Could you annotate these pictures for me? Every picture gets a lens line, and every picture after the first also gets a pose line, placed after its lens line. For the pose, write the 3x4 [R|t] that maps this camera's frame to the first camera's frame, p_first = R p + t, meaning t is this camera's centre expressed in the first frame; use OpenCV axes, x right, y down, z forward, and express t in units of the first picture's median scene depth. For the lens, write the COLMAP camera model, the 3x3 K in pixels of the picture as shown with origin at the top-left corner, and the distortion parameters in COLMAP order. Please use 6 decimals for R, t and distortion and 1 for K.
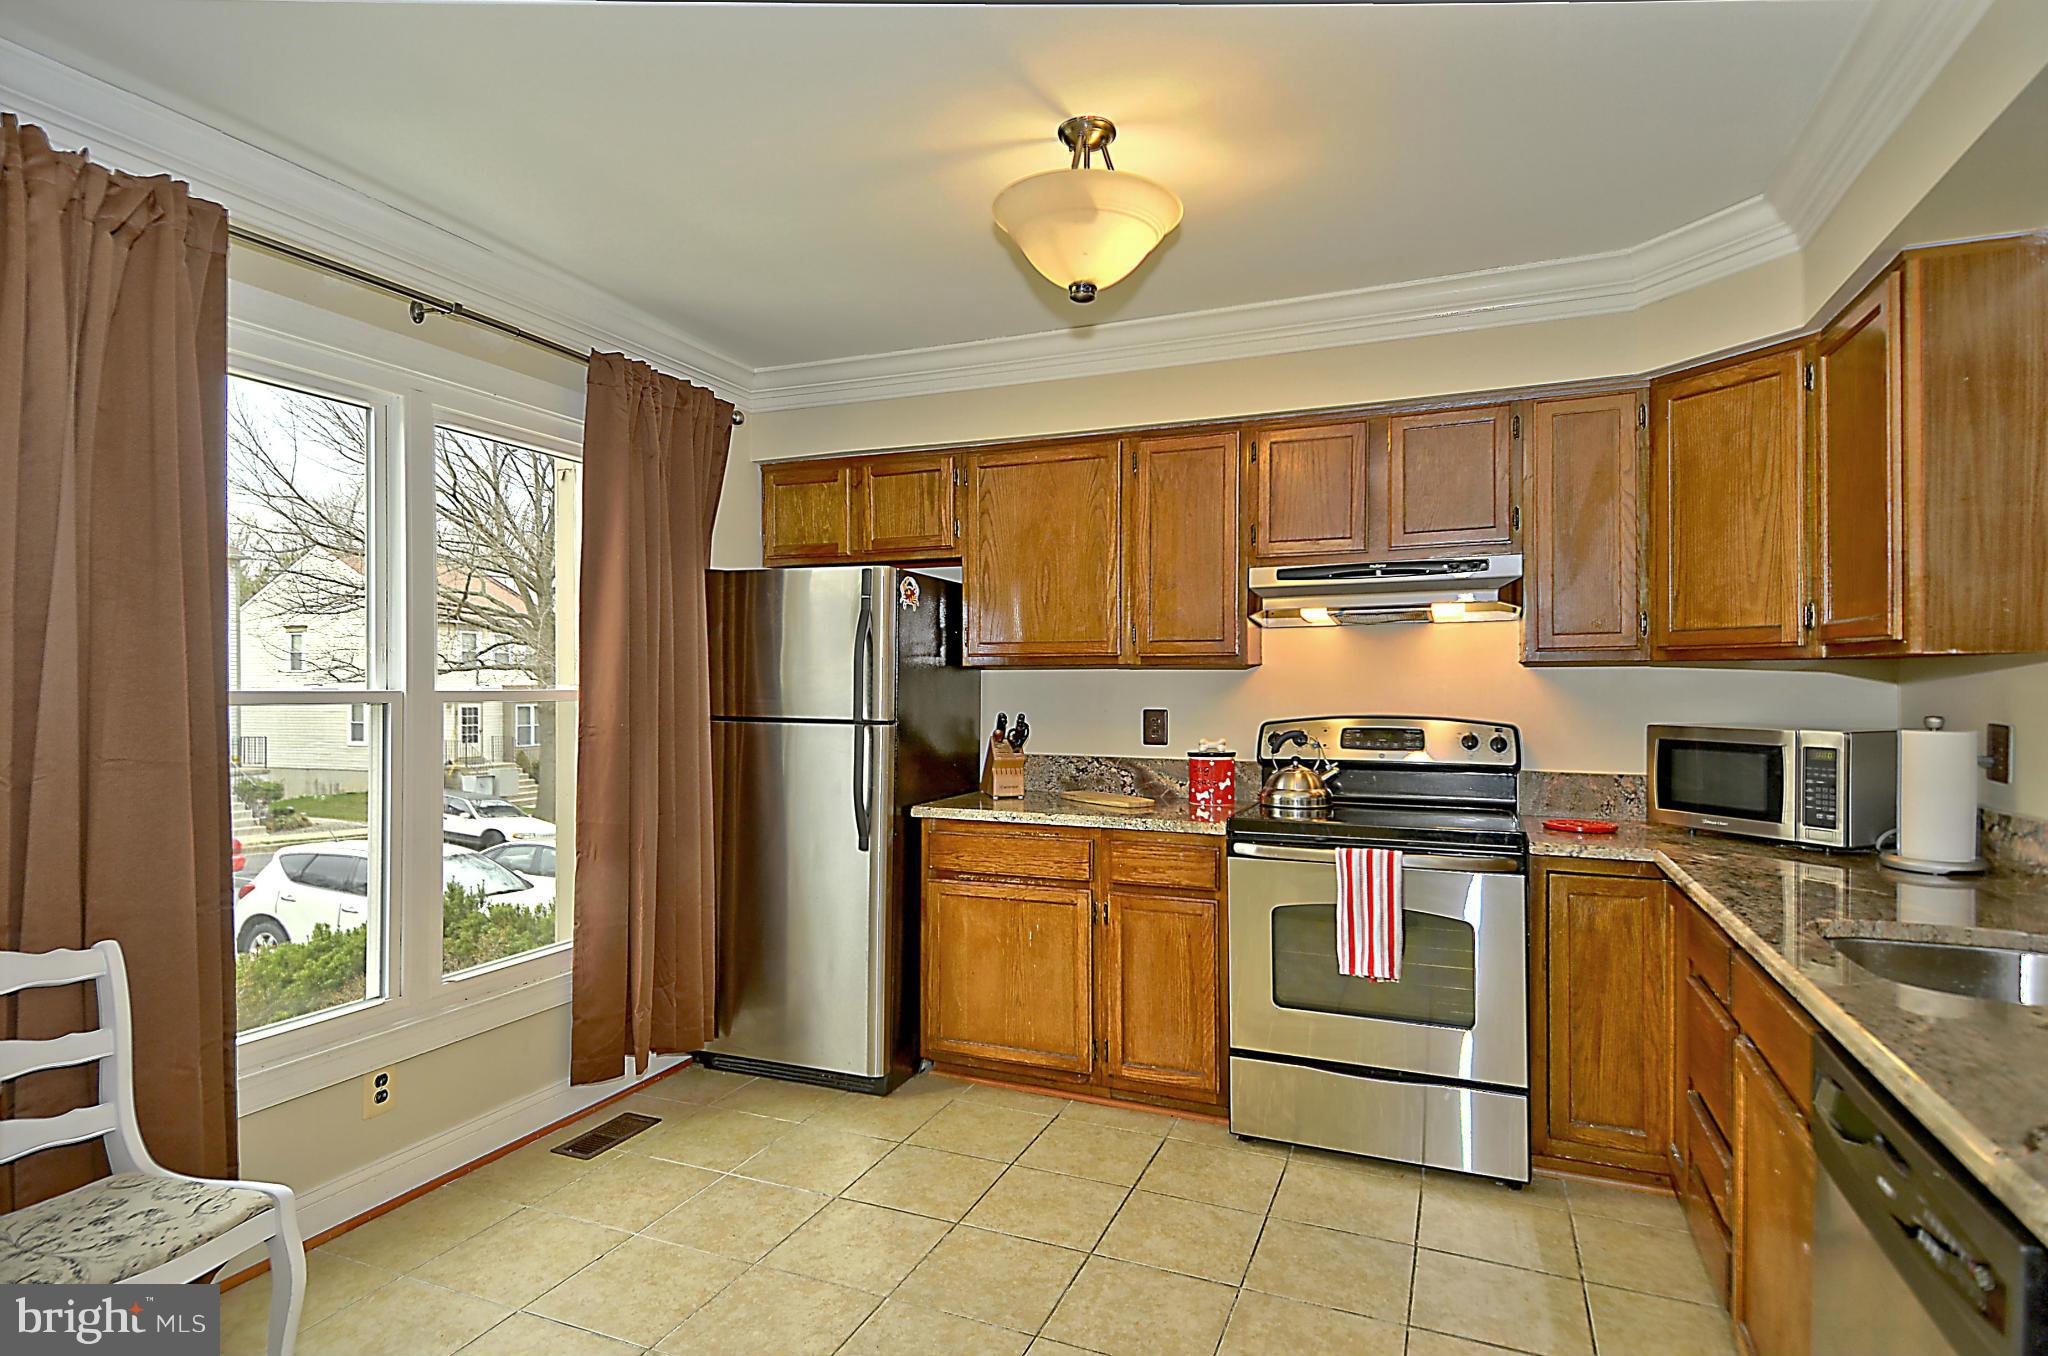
lens RADIAL K [[1081.1, 0, 1002.9], [0, 1081.1, 680.7], [0, 0, 1]] dist [0.075809, -0.053991]
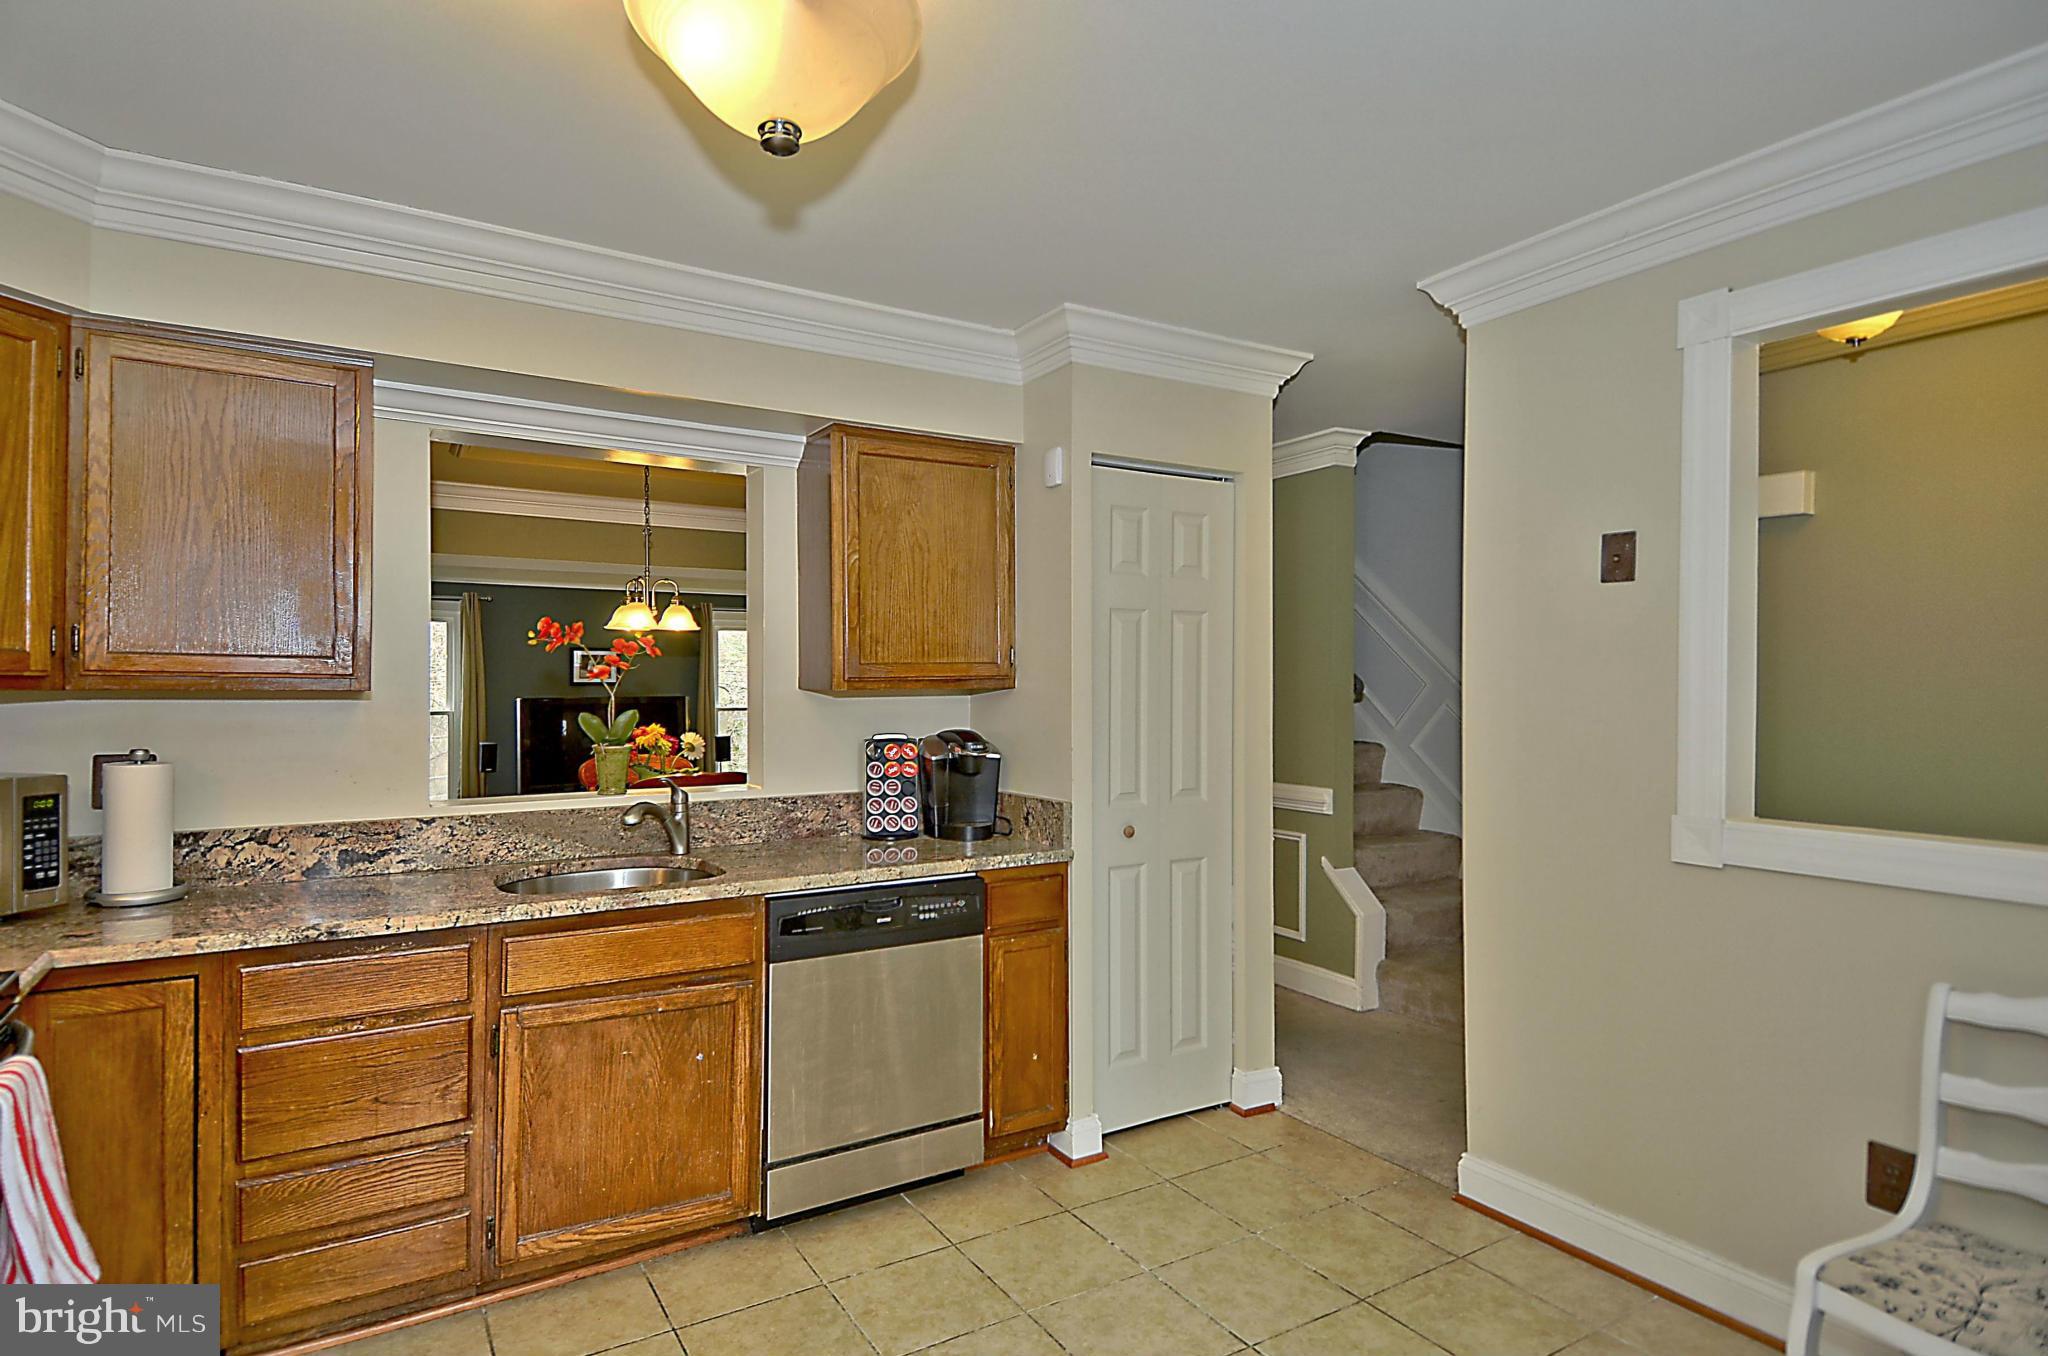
lens RADIAL K [[1081.1, 0, 1002.9], [0, 1081.1, 680.7], [0, 0, 1]] dist [0.075809, -0.053991]
pose [[-0.815258, 0.000060, 0.579098, -0.369029], [-0.005489, 0.999954, -0.007832, -0.025877], [-0.579072, -0.009564, -0.815221, 1.265766]]
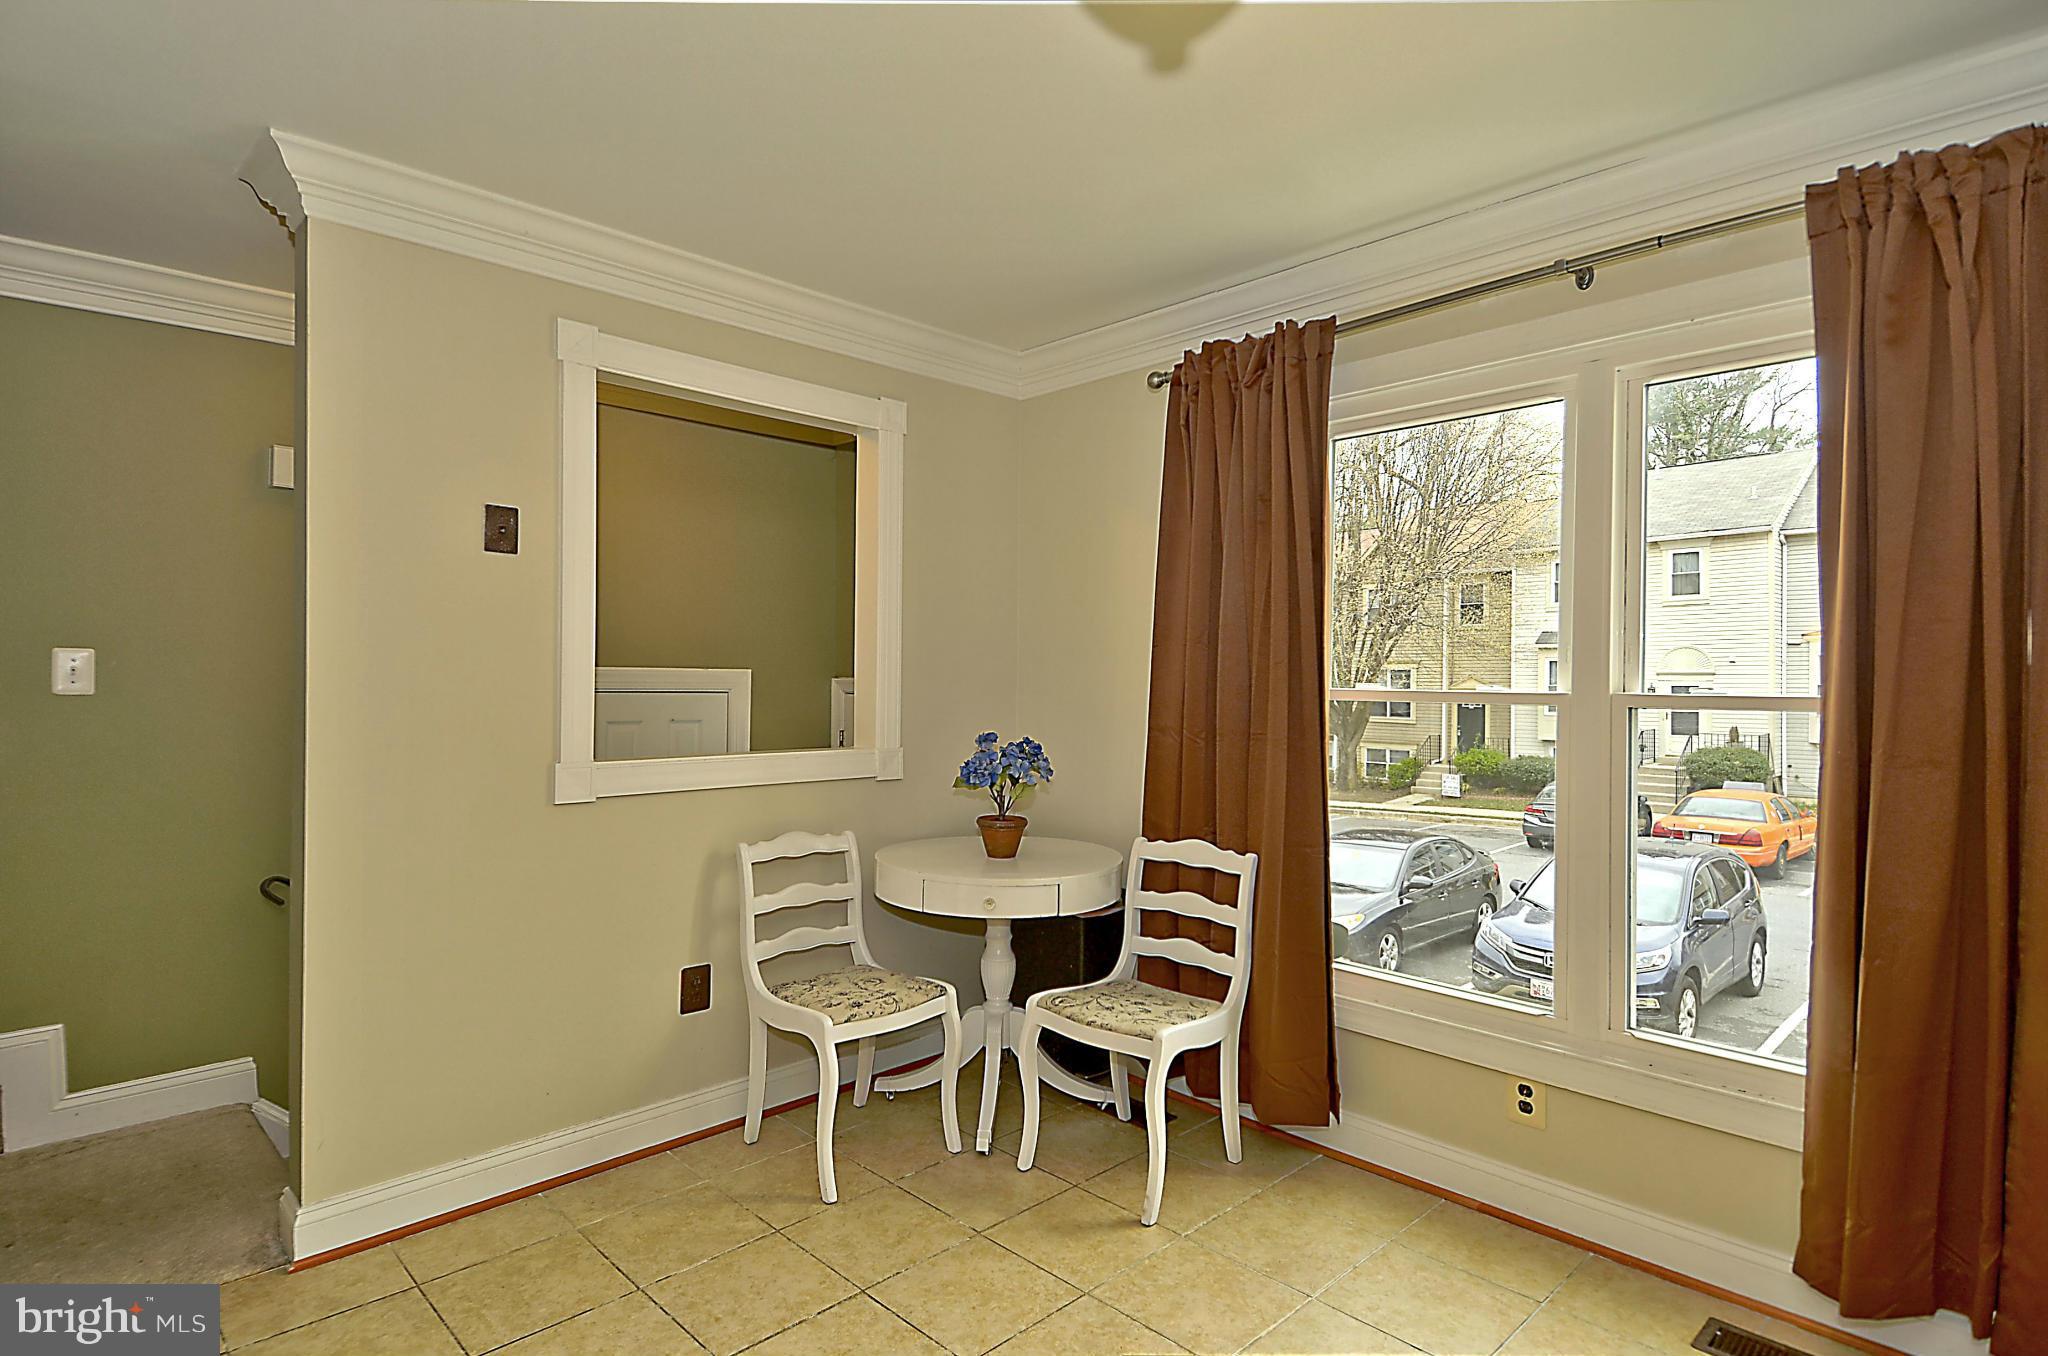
lens RADIAL K [[1081.1, 0, 1002.9], [0, 1081.1, 680.7], [0, 0, 1]] dist [0.075809, -0.053991]
pose [[-0.393855, 0.002741, -0.919169, 0.532520], [0.001603, 0.999996, 0.002295, -0.004702], [0.919171, -0.000569, -0.393857, 0.988383]]
